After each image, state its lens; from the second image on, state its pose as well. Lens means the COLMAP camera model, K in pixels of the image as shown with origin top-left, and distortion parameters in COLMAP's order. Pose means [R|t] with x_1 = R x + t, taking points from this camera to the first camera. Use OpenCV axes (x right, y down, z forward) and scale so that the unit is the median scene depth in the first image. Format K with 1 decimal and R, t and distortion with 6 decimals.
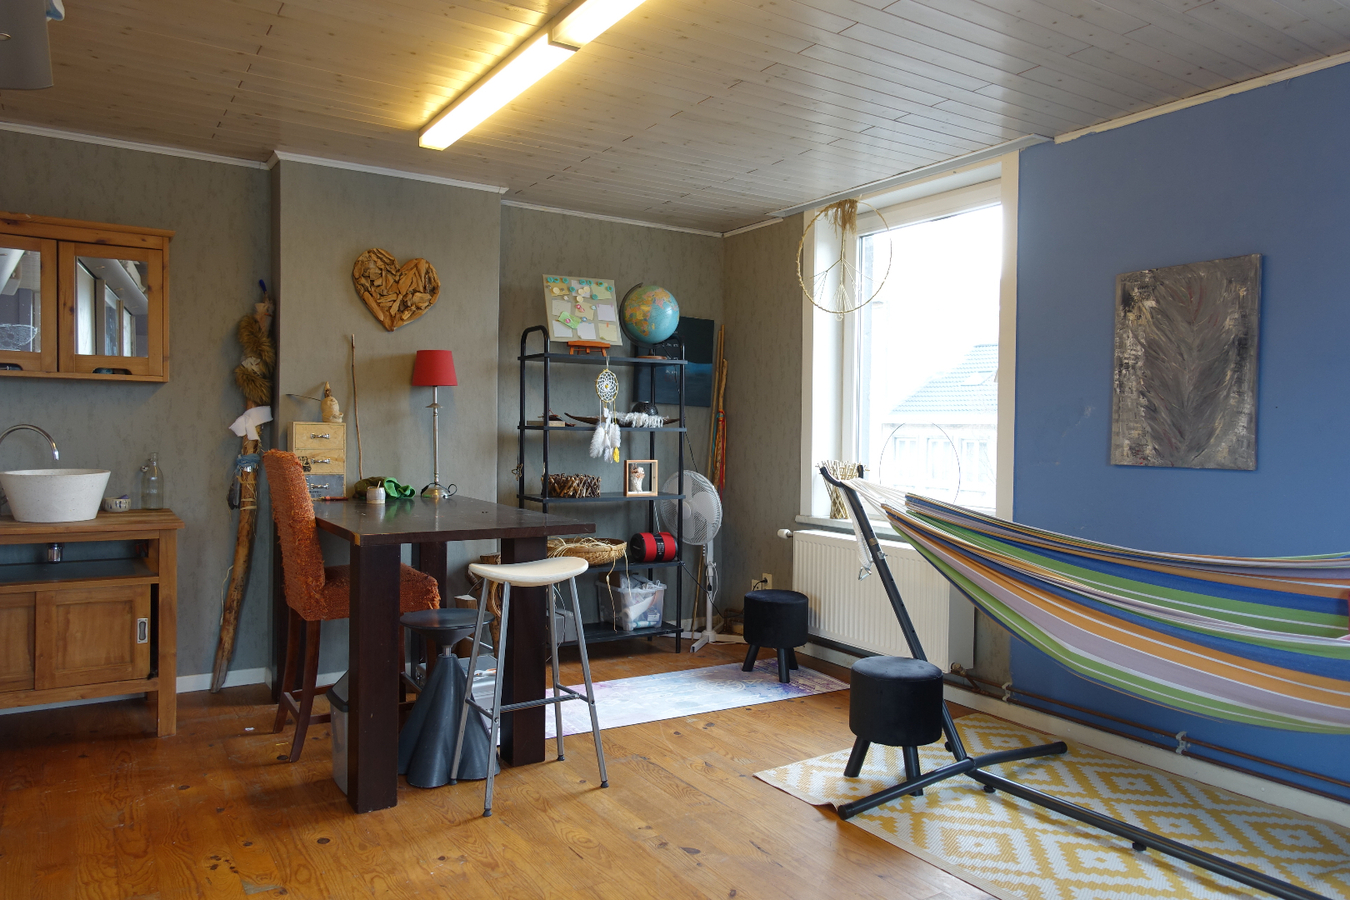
lens RADIAL K [[925.7, 0, 678.6], [0, 925.7, 462.1], [0, 0, 1]] dist [-0.001256, 0.001332]
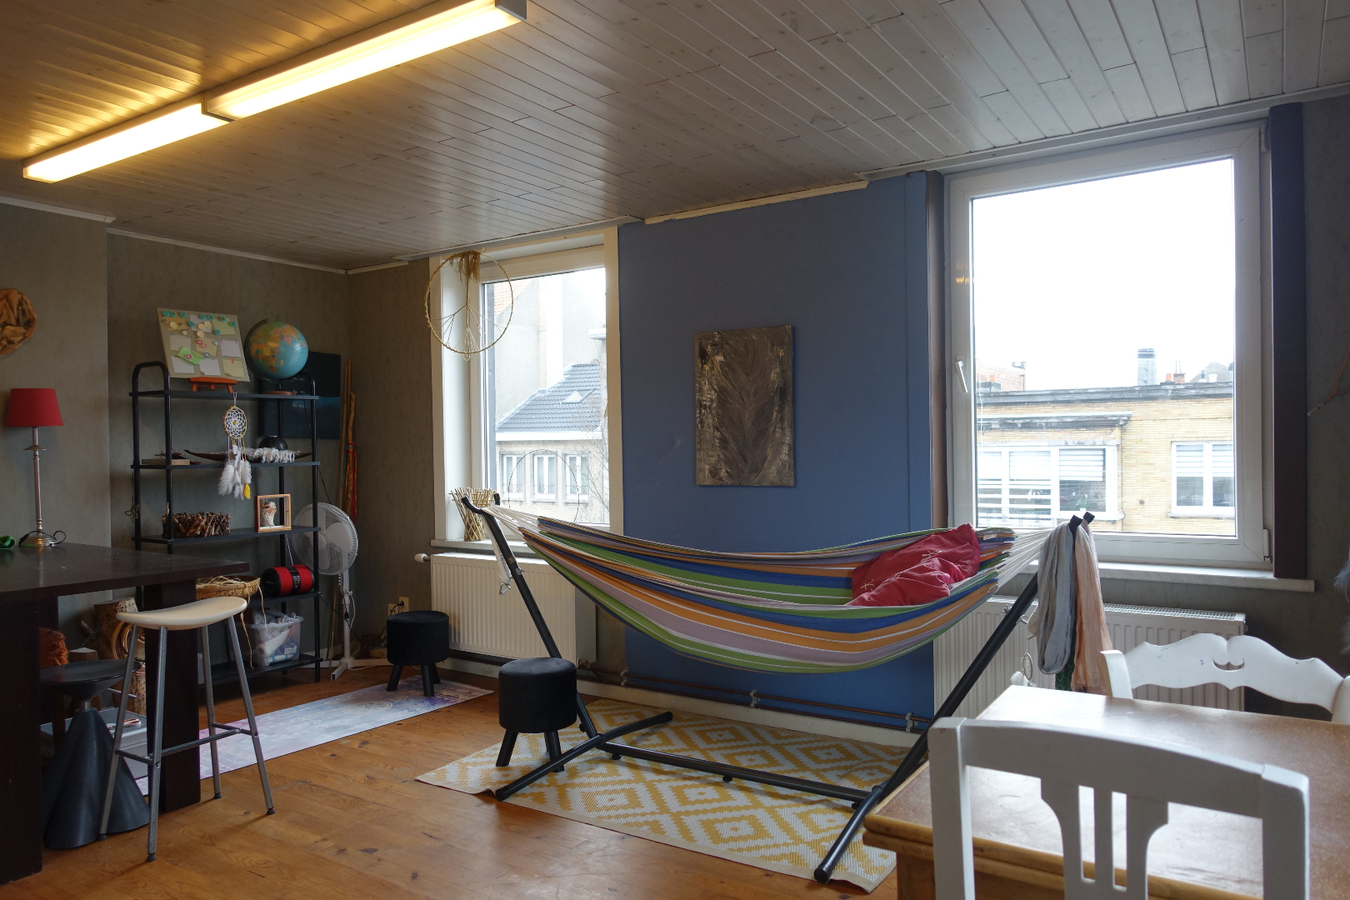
lens RADIAL K [[925.7, 0, 678.6], [0, 925.7, 462.1], [0, 0, 1]] dist [-0.001256, 0.001332]
pose [[0.912128, -0.030462, 0.408772, -0.069103], [0.036981, 0.999284, -0.008052, -0.019299], [-0.408234, 0.022462, 0.912601, -0.140288]]
